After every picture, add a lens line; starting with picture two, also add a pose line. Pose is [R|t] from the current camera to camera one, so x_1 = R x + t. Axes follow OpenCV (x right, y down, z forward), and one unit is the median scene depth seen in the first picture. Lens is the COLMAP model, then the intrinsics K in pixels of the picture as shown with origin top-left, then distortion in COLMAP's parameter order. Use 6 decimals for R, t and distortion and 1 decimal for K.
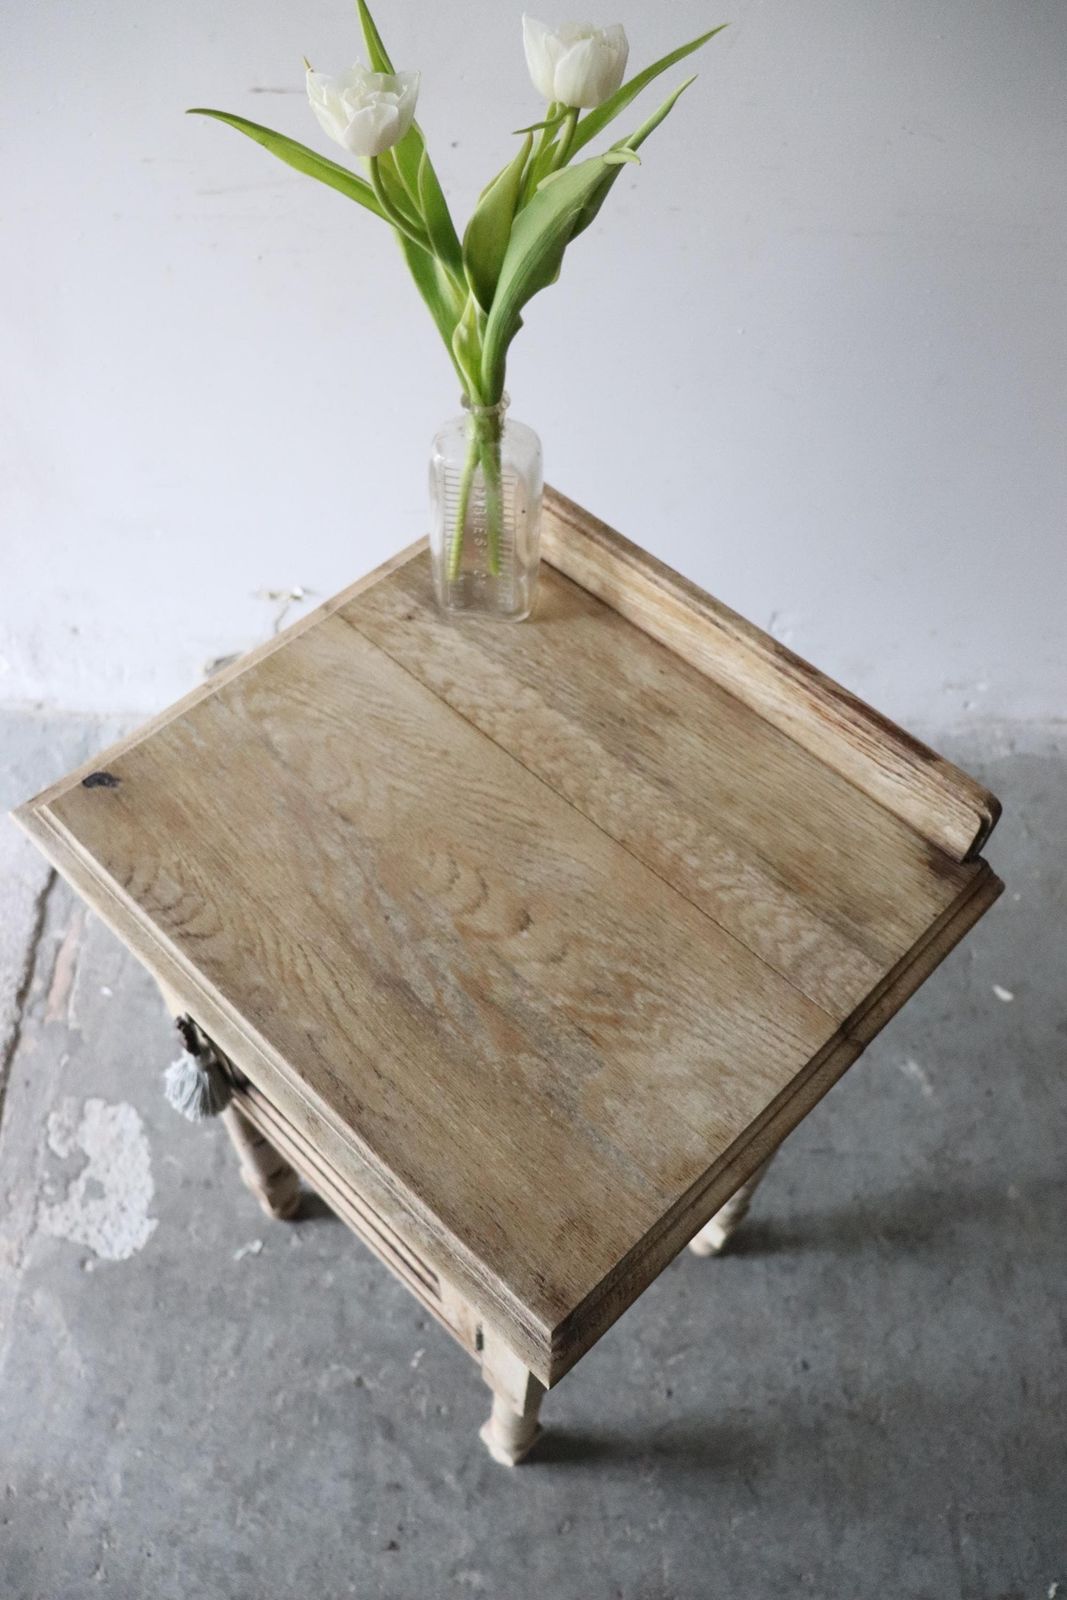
lens RADIAL K [[1303.4, 0, 526.9], [0, 1303.4, 802.1], [0, 0, 1]] dist [-0.158213, 0.115763]
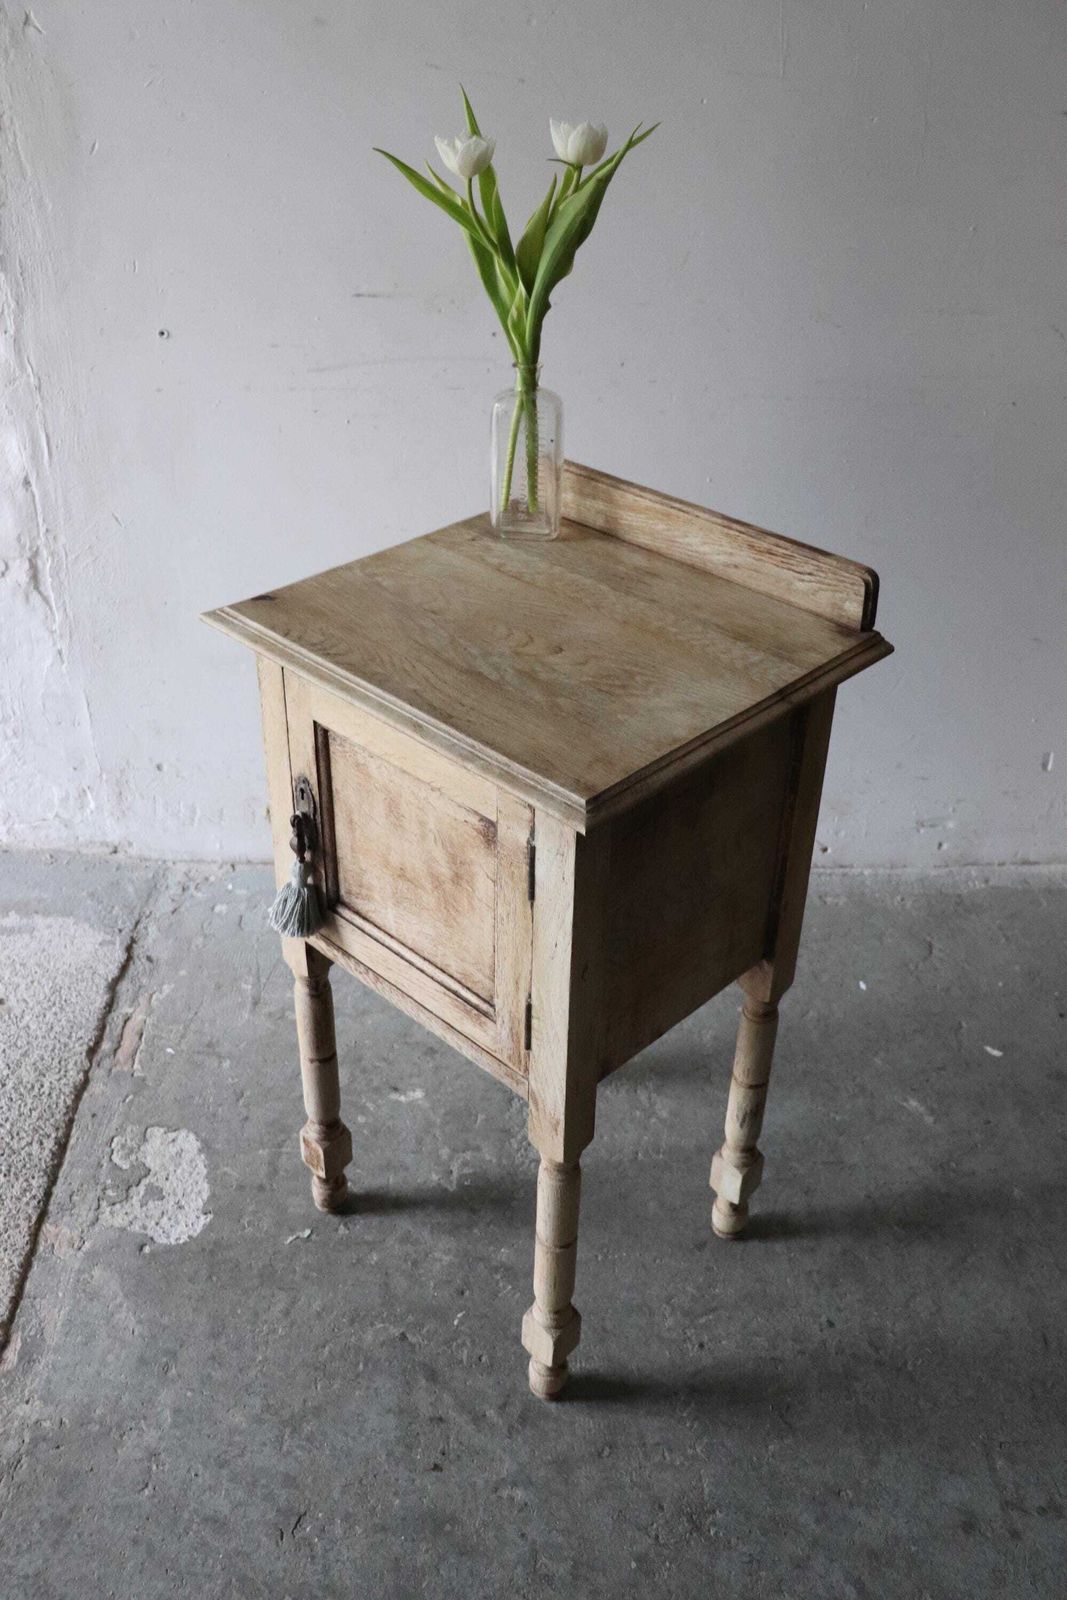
lens RADIAL K [[1452.5, 0, 530.1], [0, 1452.5, 797.0], [0, 0, 1]] dist [-0.111607, 0.059165]
pose [[0.999887, -0.015040, -0.000171, -0.022140], [0.013872, 0.926512, -0.376010, 0.518013], [0.005814, 0.375965, 0.926615, -0.273694]]
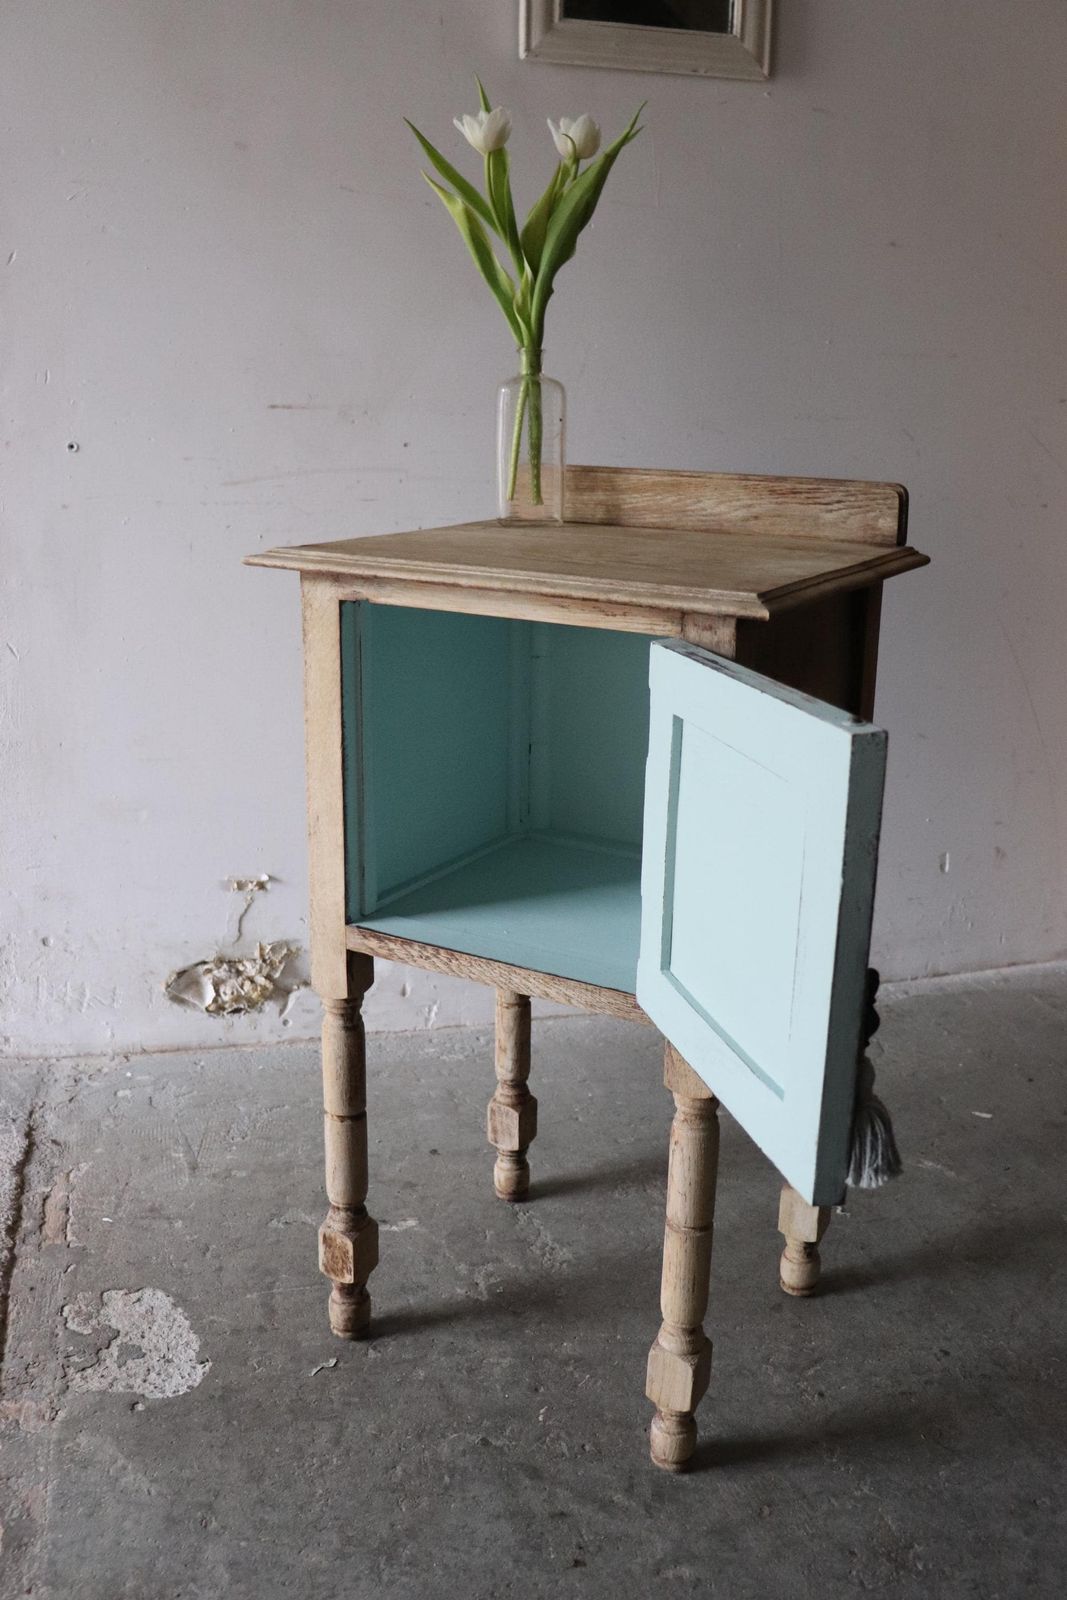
lens RADIAL K [[1452.5, 0, 530.2], [0, 1452.5, 791.2], [0, 0, 1]] dist [-0.111607, 0.059165]
pose [[0.969713, -0.081377, 0.230290, -0.305836], [0.208538, 0.766703, -0.607189, 0.752383], [-0.127153, 0.636823, 0.760453, -0.025853]]
